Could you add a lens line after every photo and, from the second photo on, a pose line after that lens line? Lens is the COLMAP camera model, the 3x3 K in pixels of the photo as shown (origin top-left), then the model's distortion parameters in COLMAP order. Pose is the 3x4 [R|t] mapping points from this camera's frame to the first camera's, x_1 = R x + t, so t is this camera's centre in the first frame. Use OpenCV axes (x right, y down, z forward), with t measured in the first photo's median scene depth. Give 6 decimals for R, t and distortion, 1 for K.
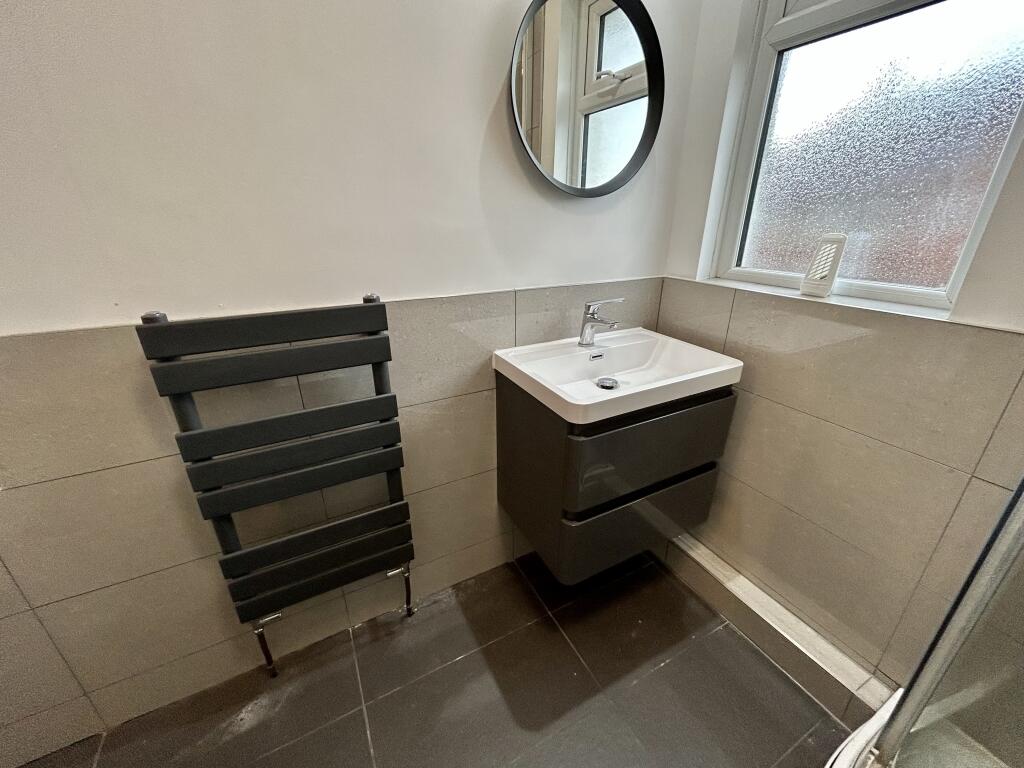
lens RADIAL K [[410.4, 0, 511.8], [0, 410.4, 383.4], [0, 0, 1]] dist [-0.000089, -0.000003]
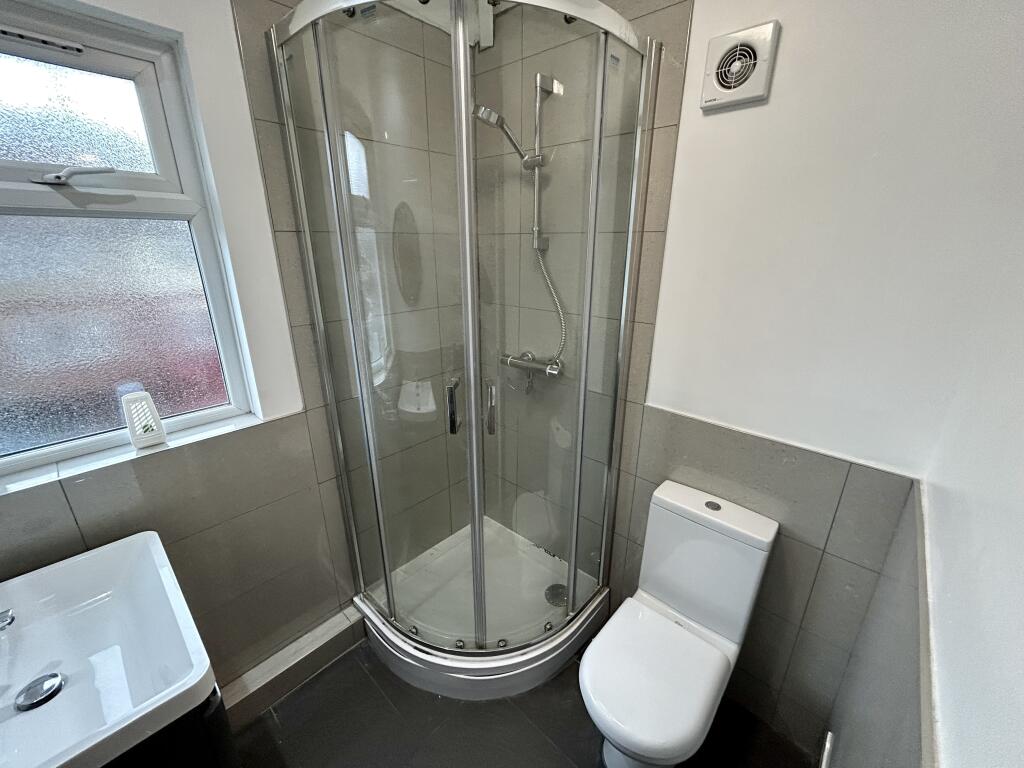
lens RADIAL K [[410.4, 0, 512.8], [0, 410.4, 385.3], [0, 0, 1]] dist [-0.000089, -0.000003]
pose [[-0.334883, -0.306212, 0.891116, -0.542591], [0.356605, 0.834191, 0.420664, -0.495130], [-0.872173, 0.458650, -0.170160, 0.282219]]
